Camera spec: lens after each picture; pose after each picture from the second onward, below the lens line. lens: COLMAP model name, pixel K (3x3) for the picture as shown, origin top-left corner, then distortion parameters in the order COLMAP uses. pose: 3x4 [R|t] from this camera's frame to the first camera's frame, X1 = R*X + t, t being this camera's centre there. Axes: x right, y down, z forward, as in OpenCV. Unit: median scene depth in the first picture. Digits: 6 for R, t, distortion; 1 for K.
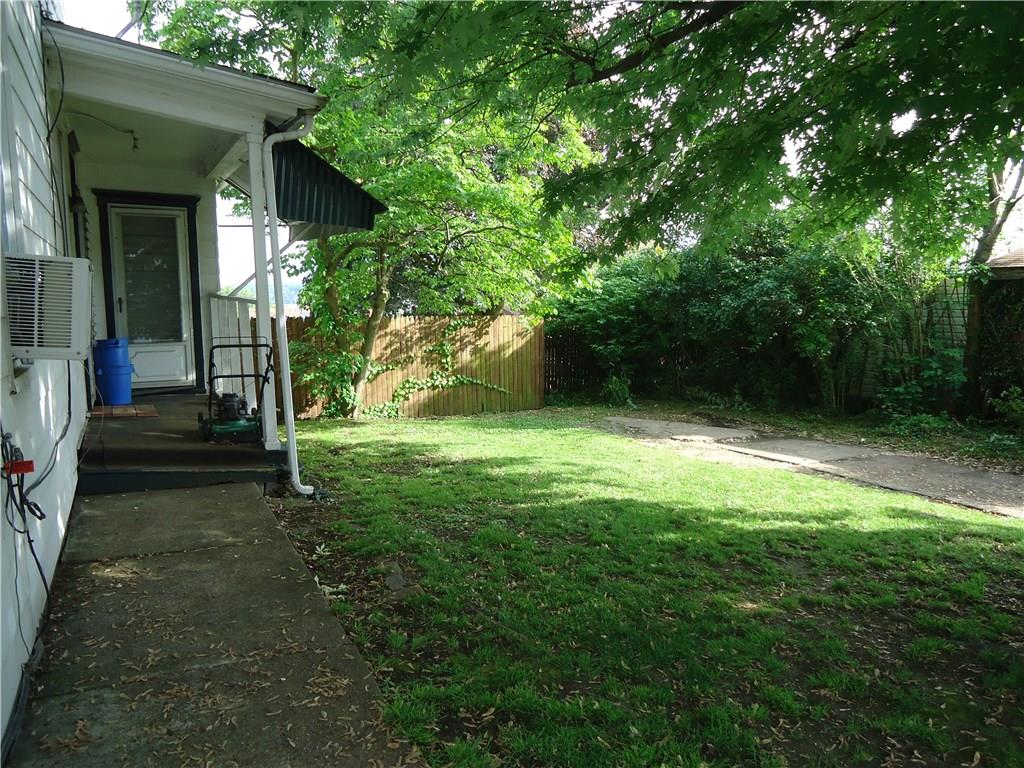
lens RADIAL K [[744.4, 0, 513.7], [0, 744.4, 380.5], [0, 0, 1]] dist [-0.009710, 0.007047]
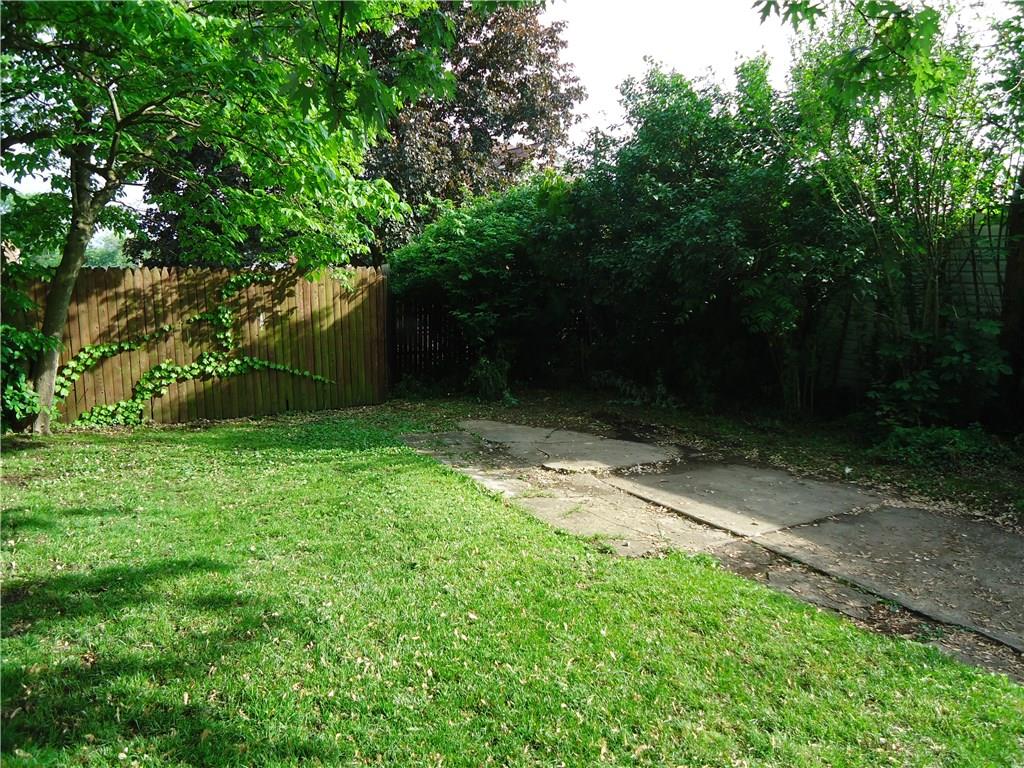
lens RADIAL K [[744.4, 0, 513.7], [0, 744.4, 380.5], [0, 0, 1]] dist [-0.009710, 0.007047]
pose [[0.998183, -0.004879, 0.060062, 0.129677], [0.001660, 0.998565, 0.053529, -0.022672], [-0.060237, -0.053332, 0.996758, 0.335476]]
